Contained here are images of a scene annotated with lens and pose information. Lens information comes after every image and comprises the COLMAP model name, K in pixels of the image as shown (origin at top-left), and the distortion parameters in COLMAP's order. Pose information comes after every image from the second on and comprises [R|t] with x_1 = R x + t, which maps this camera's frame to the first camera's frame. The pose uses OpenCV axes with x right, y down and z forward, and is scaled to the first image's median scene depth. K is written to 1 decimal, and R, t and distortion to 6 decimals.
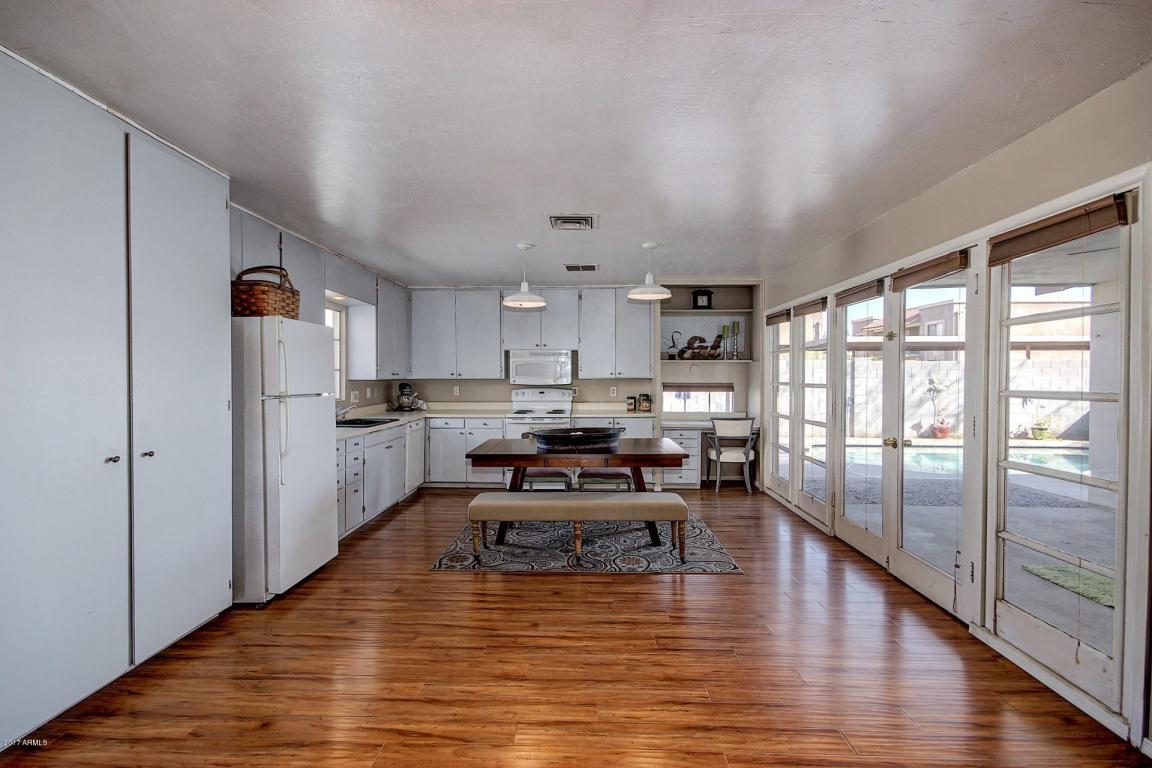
lens RADIAL K [[529.4, 0, 571.7], [0, 529.4, 384.0], [0, 0, 1]] dist [-0.003164, -0.001460]
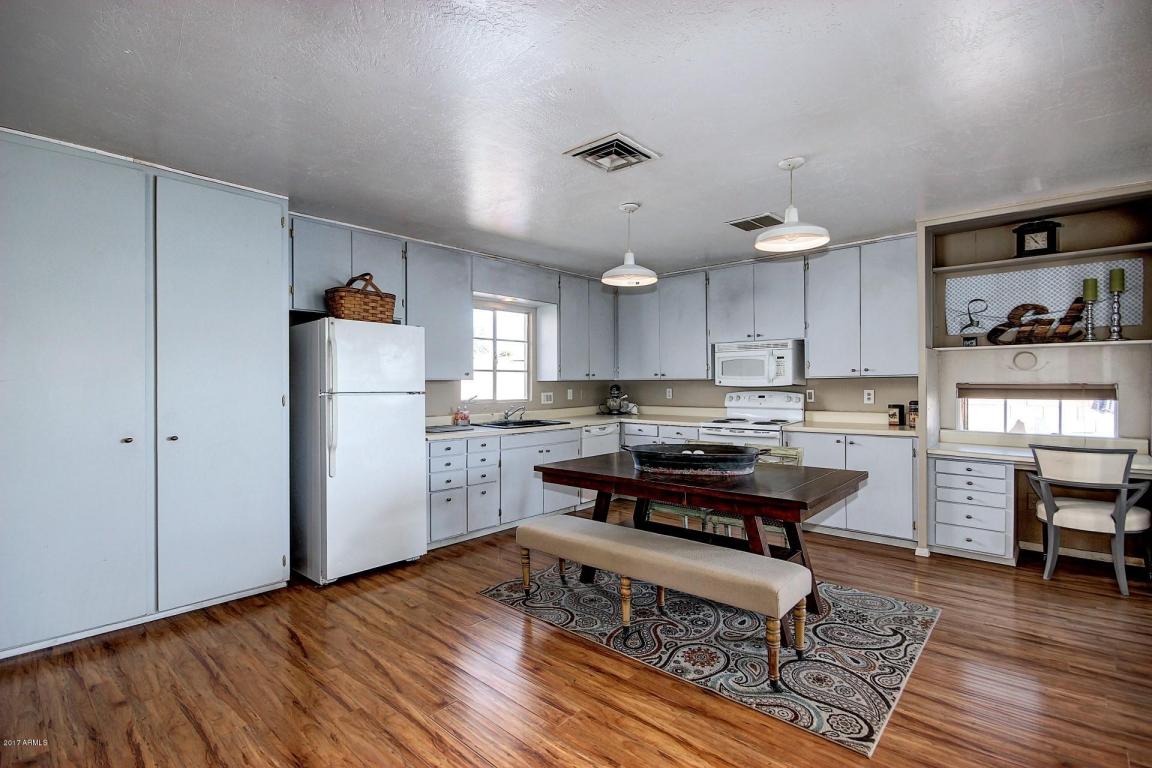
lens RADIAL K [[529.4, 0, 570.8], [0, 529.4, 385.3], [0, 0, 1]] dist [-0.003164, -0.001460]
pose [[0.762755, -0.001546, -0.646685, 0.252974], [-0.003446, 0.999973, -0.006456, 0.006012], [0.646678, 0.007153, 0.762730, 0.252936]]
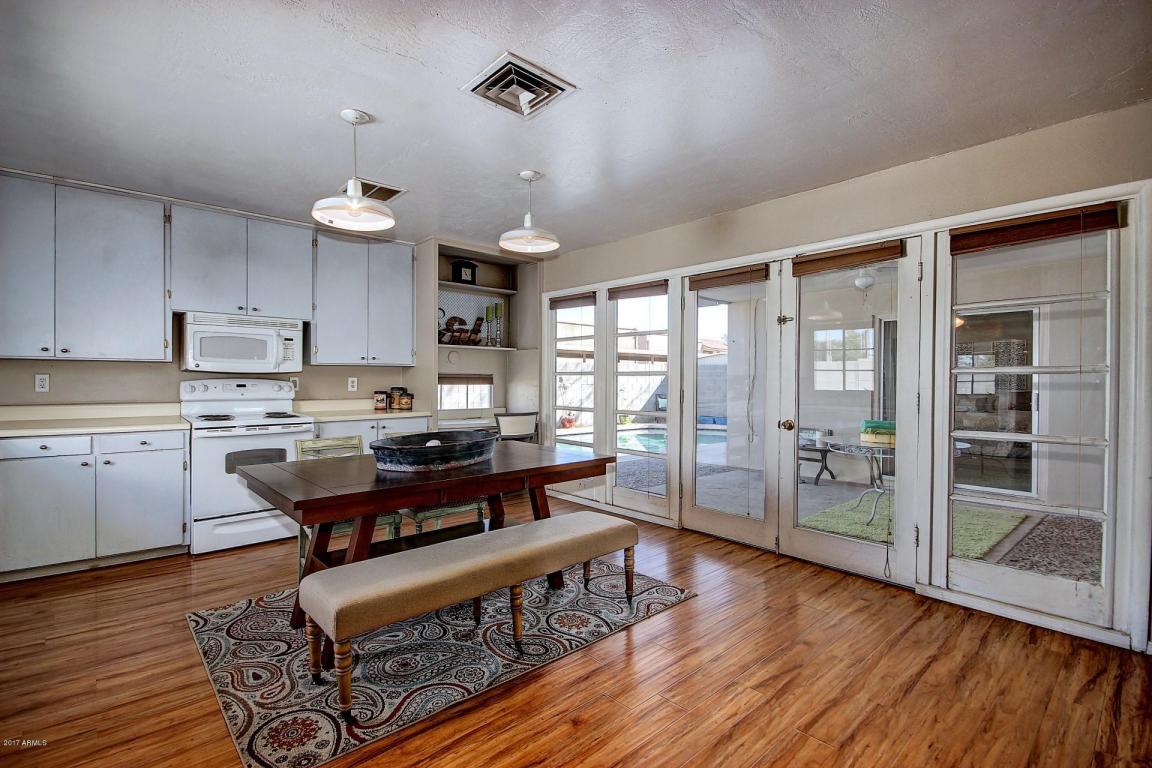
lens RADIAL K [[529.4, 0, 572.0], [0, 529.4, 380.5], [0, 0, 1]] dist [-0.003164, -0.001460]
pose [[0.720856, 0.003552, 0.693076, -0.225807], [0.003737, 0.999952, -0.009012, 0.018840], [-0.693075, 0.009086, 0.720808, 0.314282]]
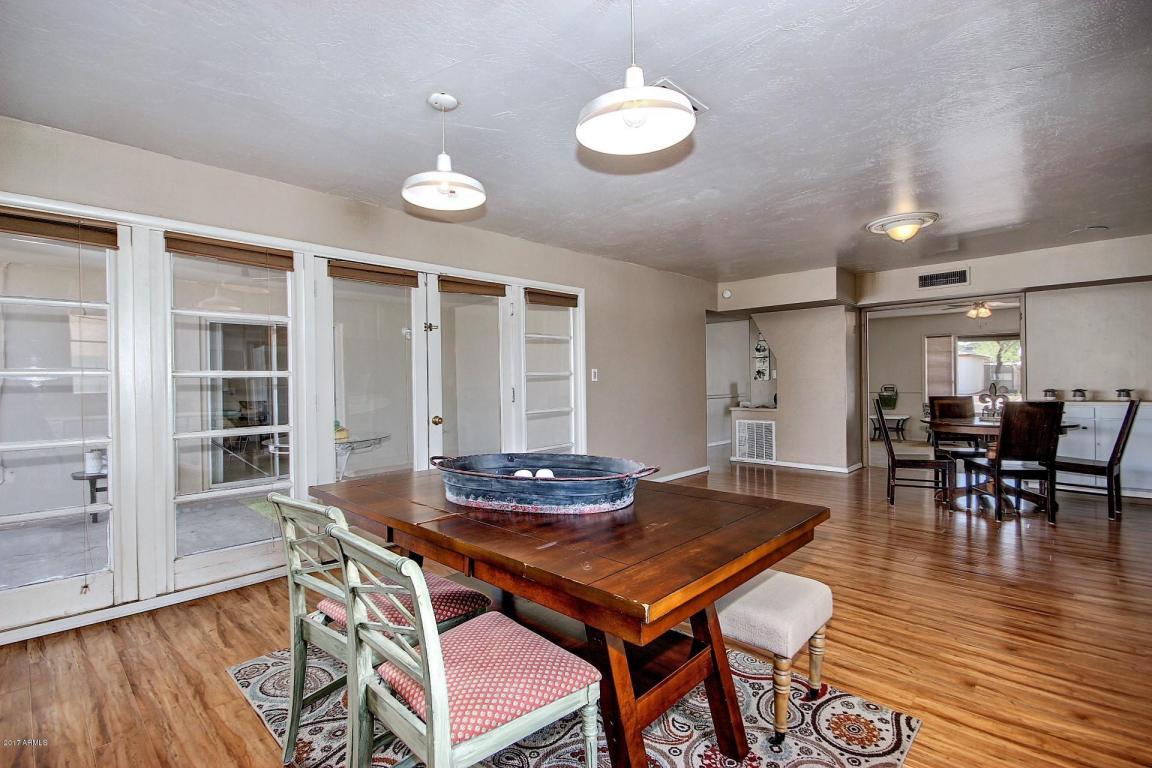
lens RADIAL K [[529.4, 0, 543.7], [0, 529.4, 381.9], [0, 0, 1]] dist [-0.003164, -0.001460]
pose [[-0.716062, 0.002794, 0.698031, -0.216554], [0.021954, 0.999587, 0.018520, 0.007371], [-0.697691, 0.028586, -0.715828, 0.955062]]
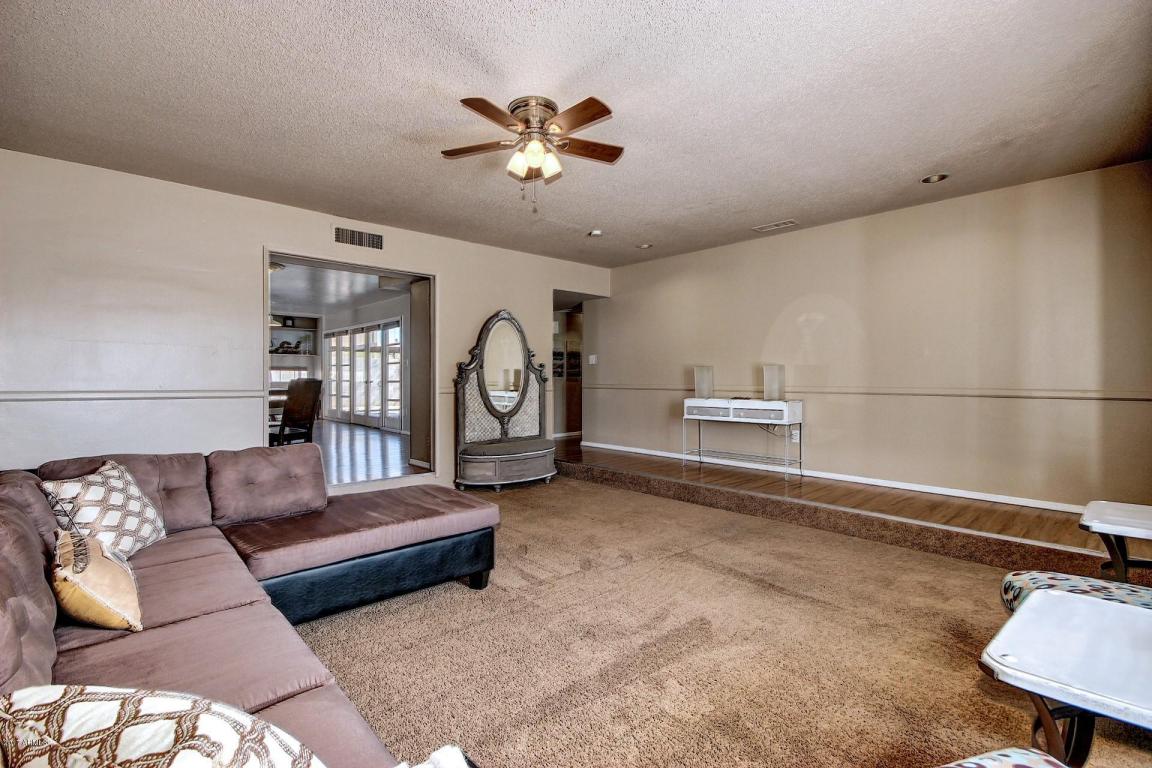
lens RADIAL K [[529.4, 0, 576.6], [0, 529.4, 378.8], [0, 0, 1]] dist [-0.003164, -0.001460]
pose [[0.698916, -0.013266, 0.715081, -0.426416], [0.018054, 0.999837, 0.000903, 0.065253], [-0.714976, 0.012279, 0.699041, -1.157573]]
